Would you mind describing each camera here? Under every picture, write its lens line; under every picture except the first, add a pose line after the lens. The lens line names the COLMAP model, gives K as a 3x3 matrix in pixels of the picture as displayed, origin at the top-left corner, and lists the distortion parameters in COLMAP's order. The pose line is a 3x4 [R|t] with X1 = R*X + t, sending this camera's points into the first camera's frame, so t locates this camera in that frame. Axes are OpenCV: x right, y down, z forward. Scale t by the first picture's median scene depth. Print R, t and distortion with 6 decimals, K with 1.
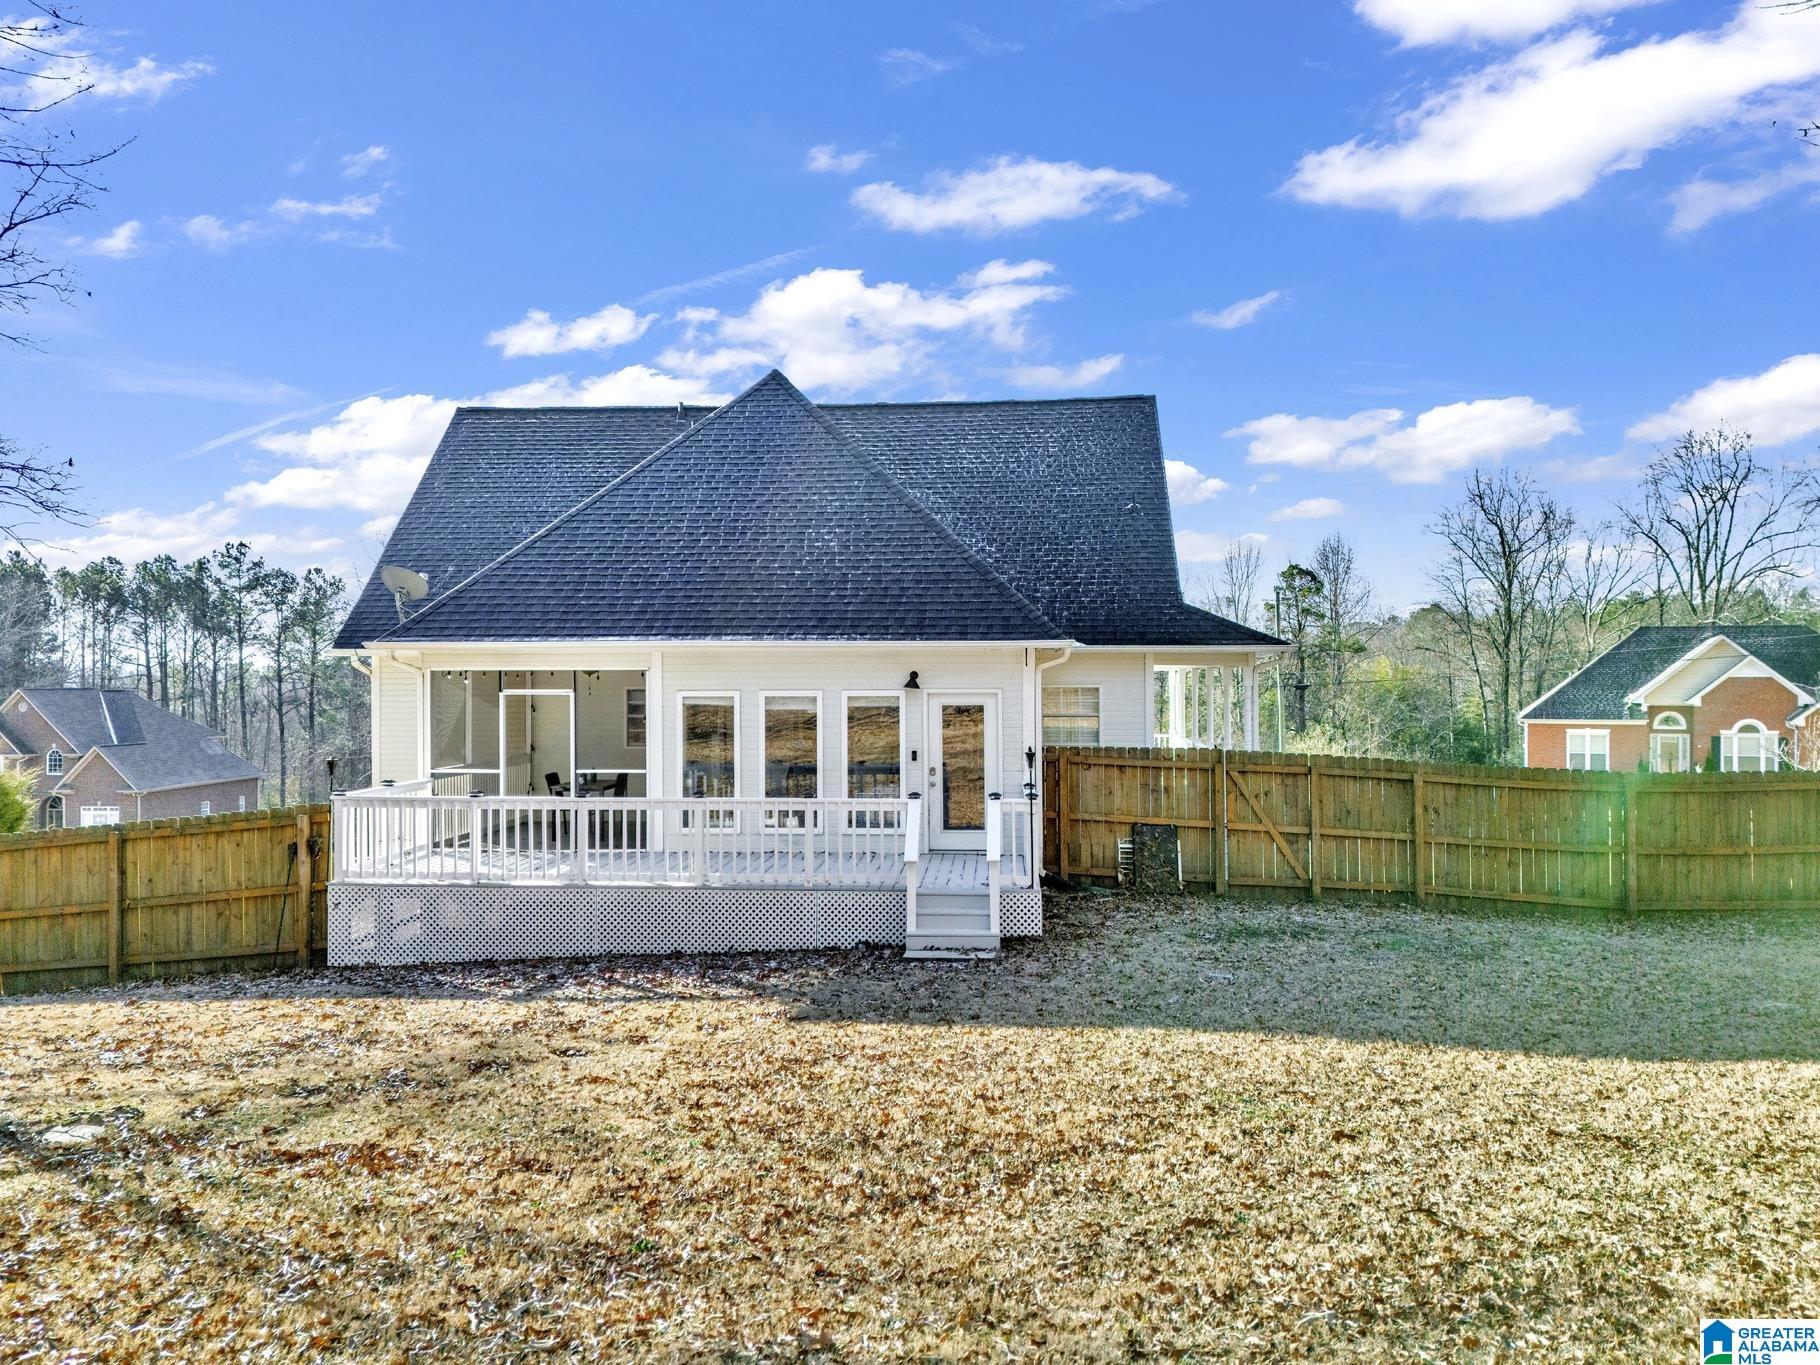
lens RADIAL K [[1348.4, 0, 910.0], [0, 1348.4, 682.5], [0, 0, 1]] dist [0.026147, -0.003448]
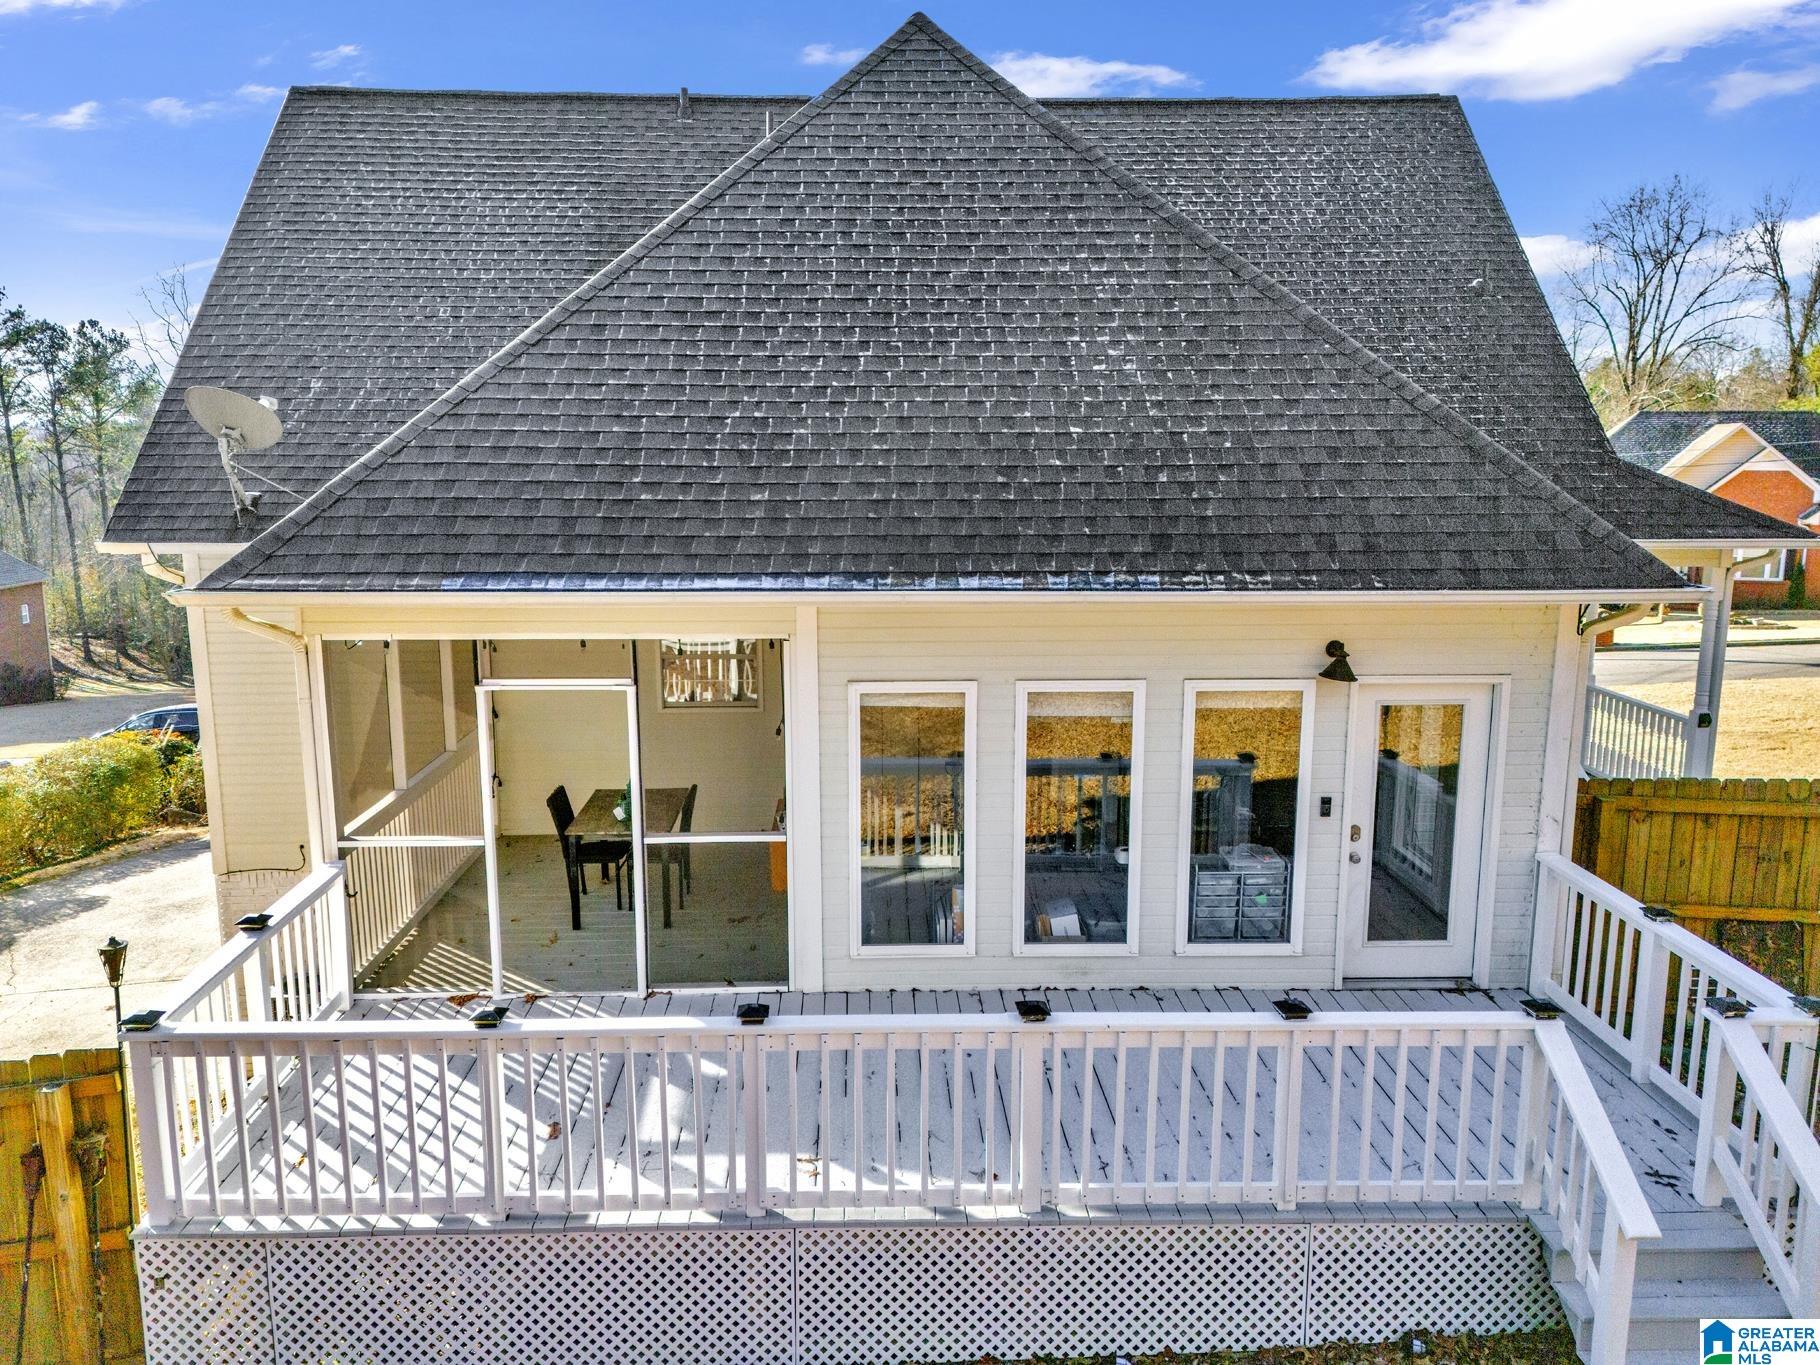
lens RADIAL K [[1343.8, 0, 882.8], [0, 1343.8, 698.6], [0, 0, 1]] dist [0.035642, -0.010982]
pose [[0.995260, -0.015692, 0.095977, -0.206535], [-0.002381, 0.982670, 0.185349, -0.077913], [-0.097223, -0.184699, 0.977975, 0.519644]]
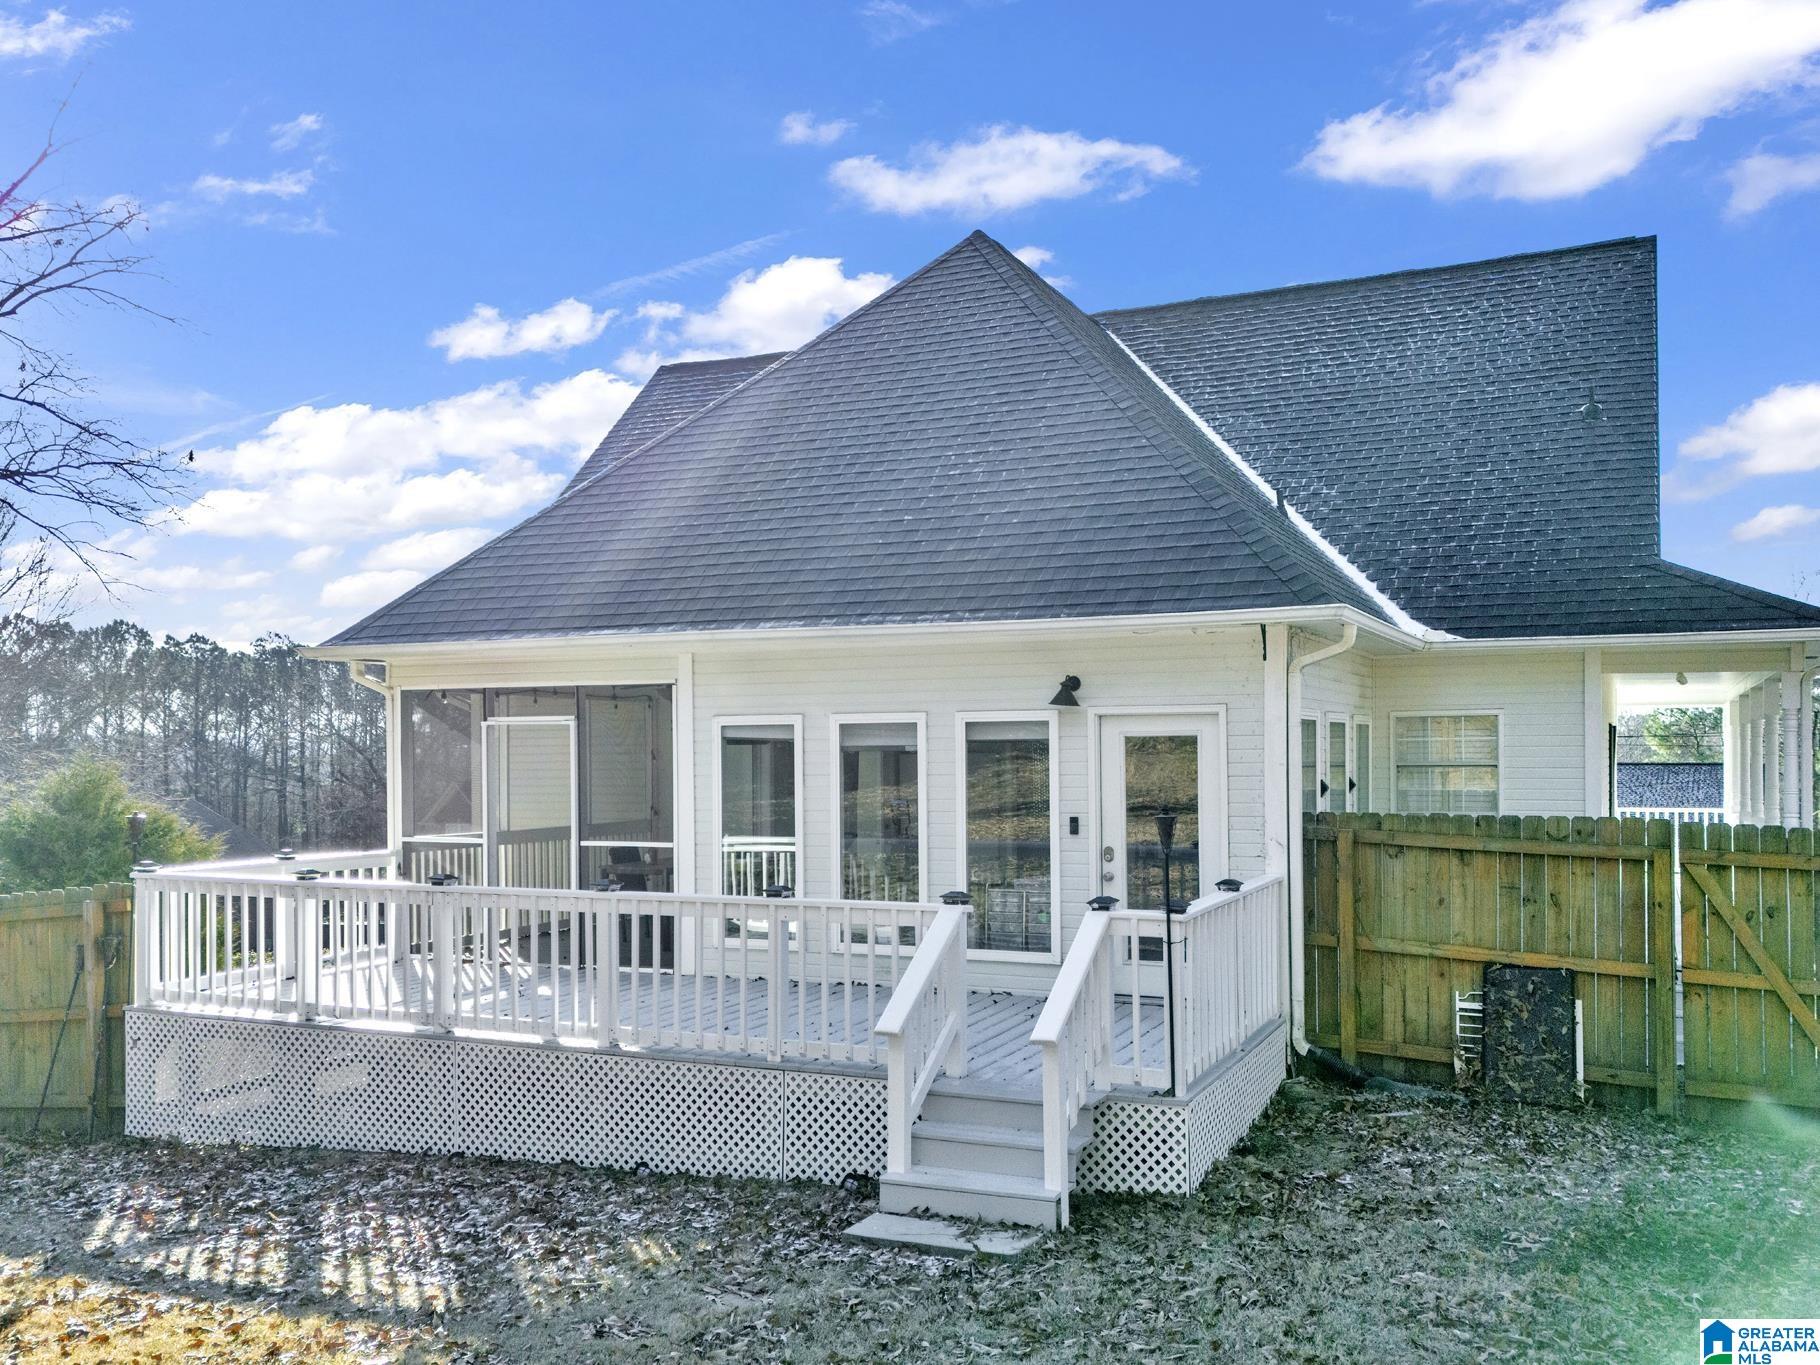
lens RADIAL K [[1519.8, 0, 987.1], [0, 1519.8, 742.9], [0, 0, 1]] dist [0.013828, 0.000381]
pose [[0.945250, -0.004911, -0.326311, 0.172939], [0.002395, 0.999964, -0.008113, 0.024485], [0.326339, 0.006888, 0.945228, 0.382264]]
